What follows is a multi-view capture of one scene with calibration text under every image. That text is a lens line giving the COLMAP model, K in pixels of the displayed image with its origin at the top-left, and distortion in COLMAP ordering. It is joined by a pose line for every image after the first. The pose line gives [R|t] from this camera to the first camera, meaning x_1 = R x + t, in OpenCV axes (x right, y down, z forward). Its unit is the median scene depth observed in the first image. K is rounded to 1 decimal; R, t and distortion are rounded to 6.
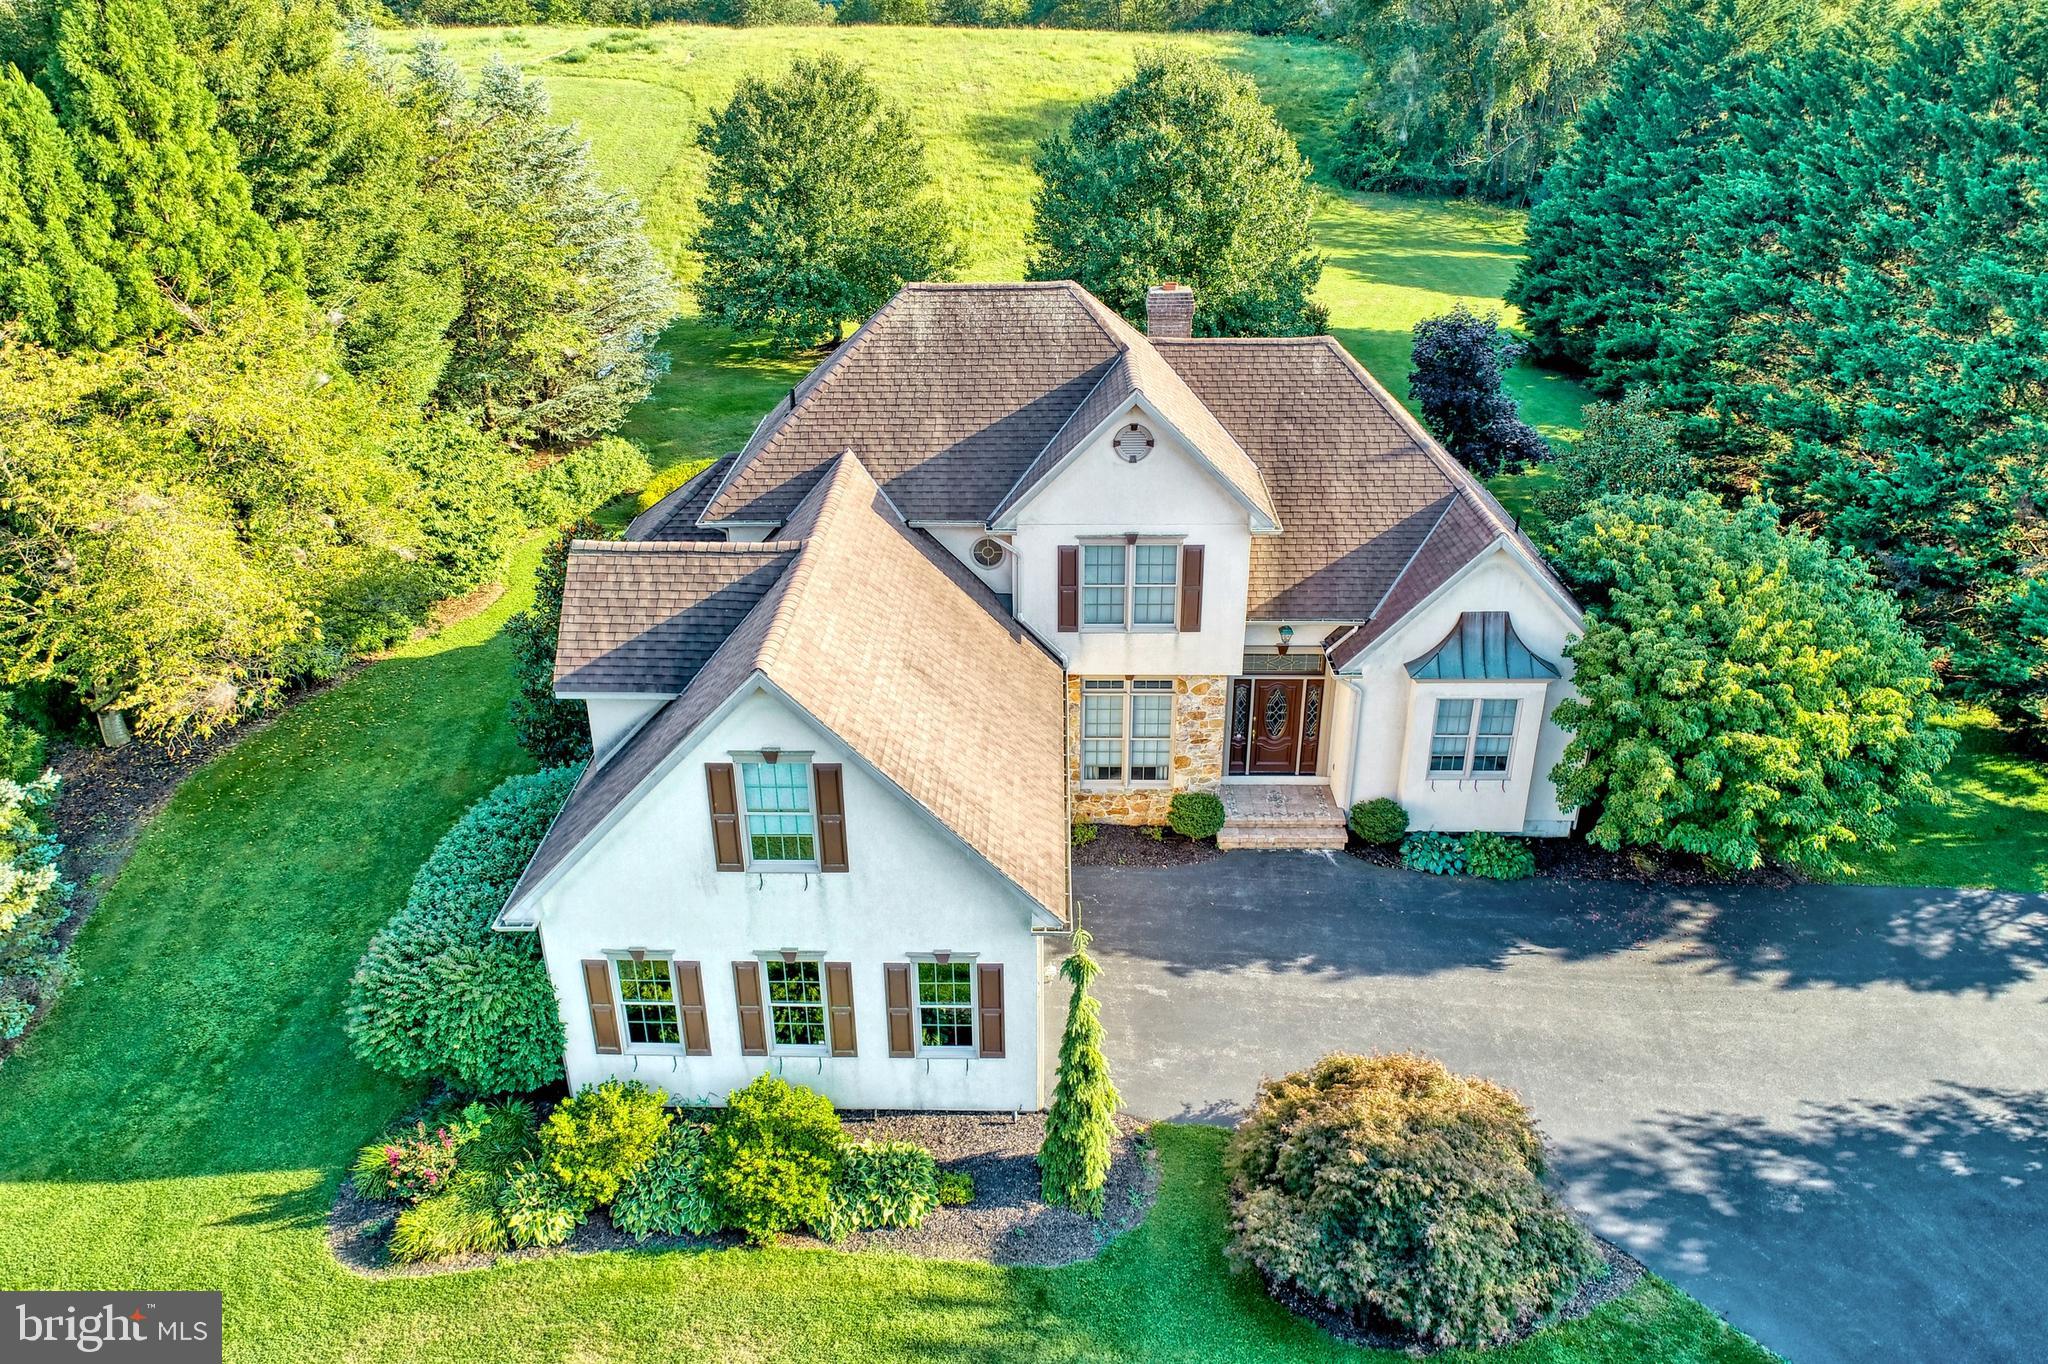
lens RADIAL K [[1458.9, 0, 1023.1], [0, 1458.9, 648.1], [0, 0, 1]] dist [-0.002093, -0.002185]
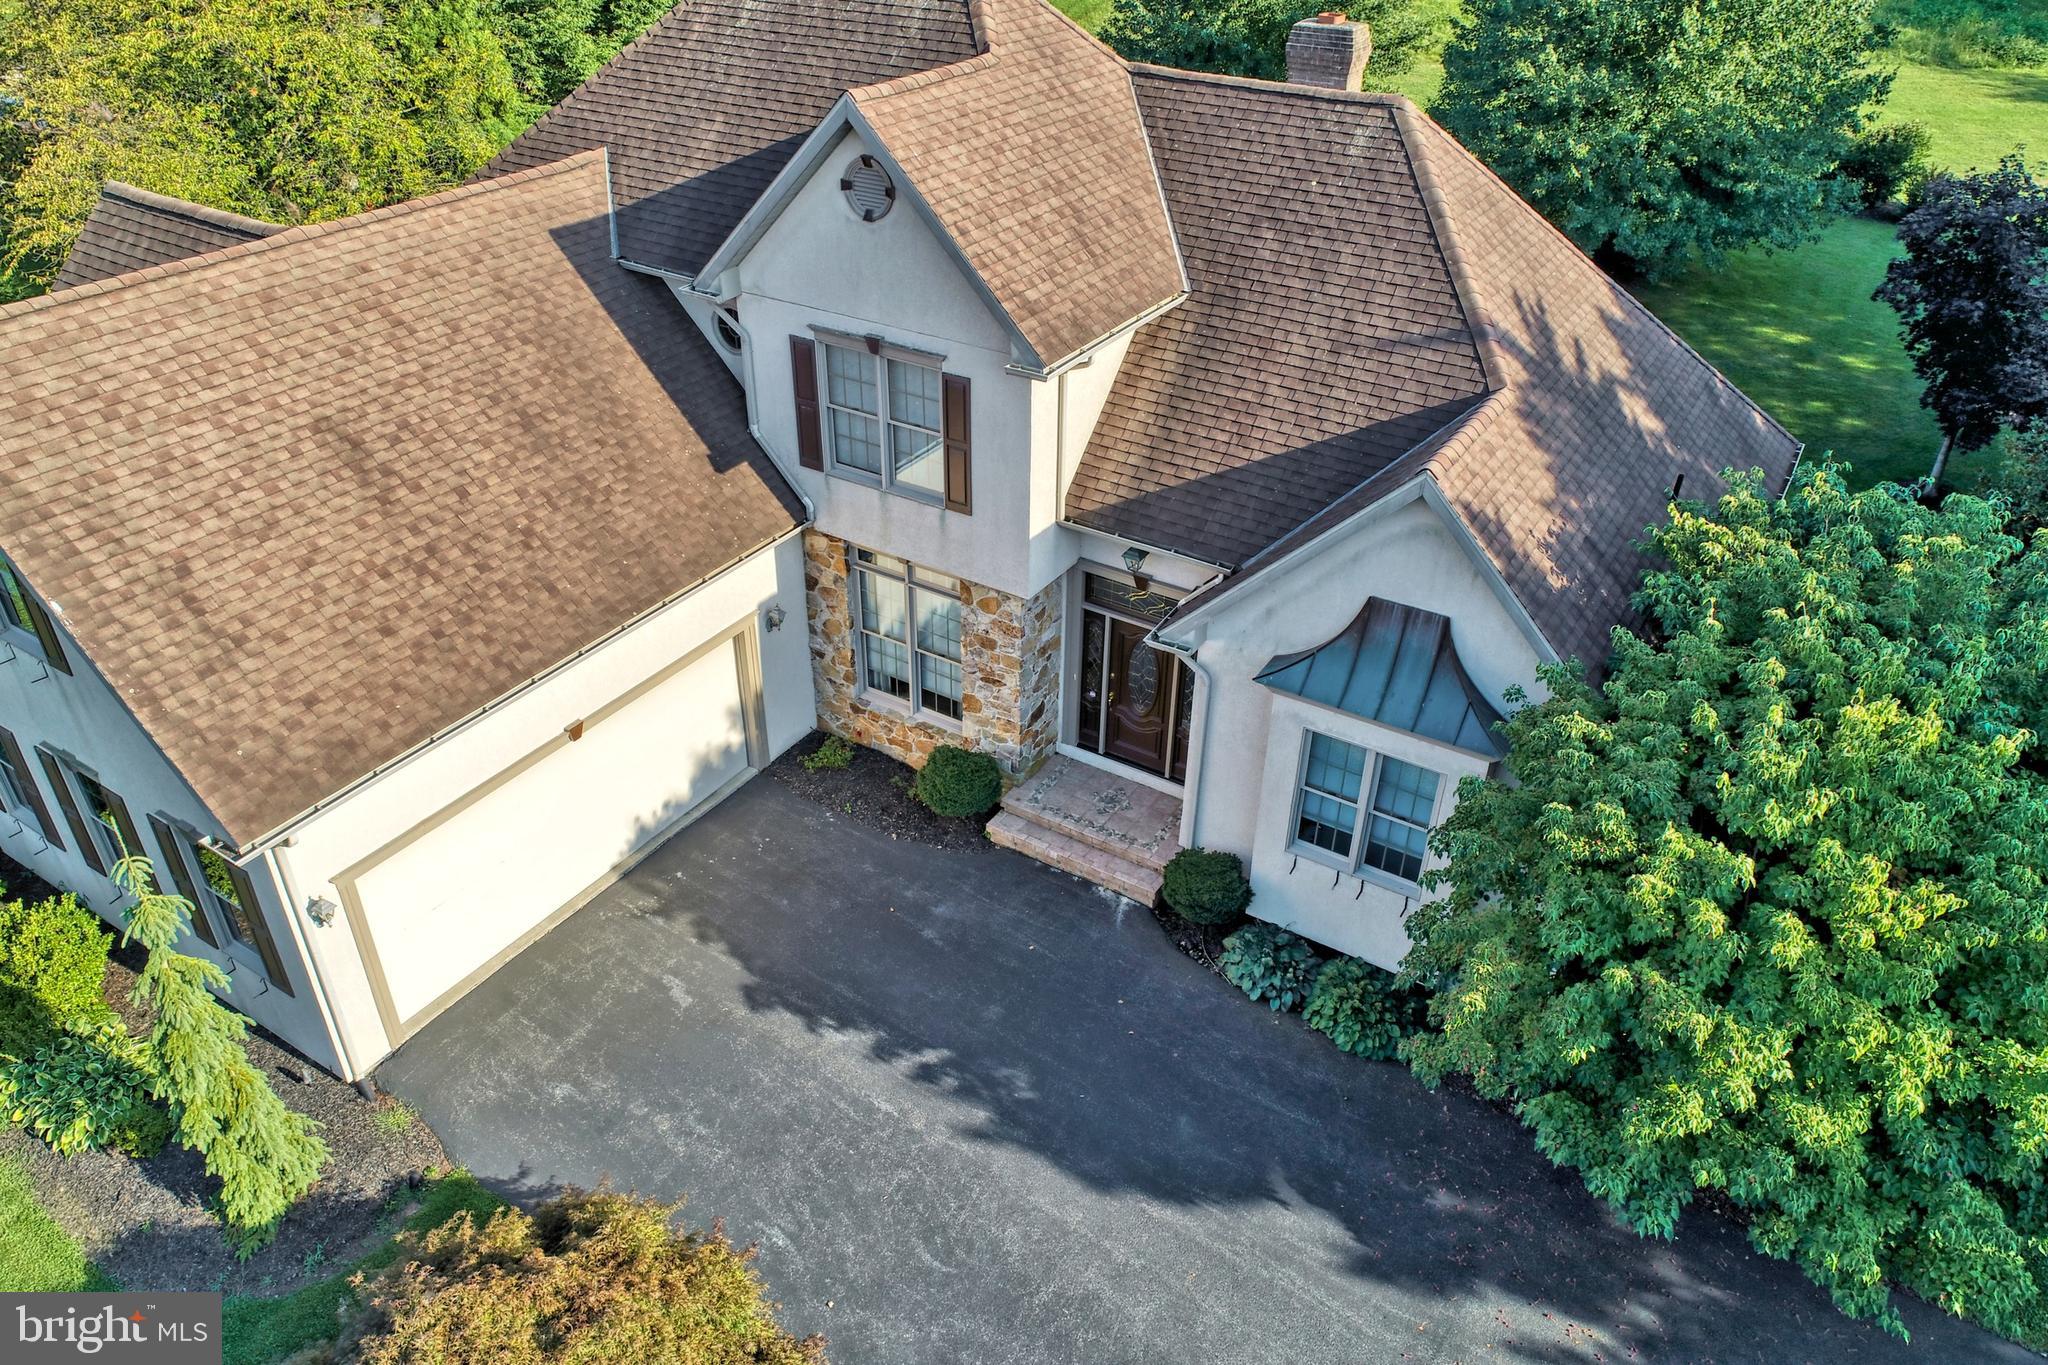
lens RADIAL K [[1434.0, 0, 1024.0], [0, 1434.0, 682.5], [0, 0, 1]] dist [-0.005129, -0.001958]
pose [[0.856388, 0.296524, -0.422698, 0.427619], [-0.238910, 0.953311, 0.184718, -0.062911], [0.457736, -0.057204, 0.887246, 0.437330]]
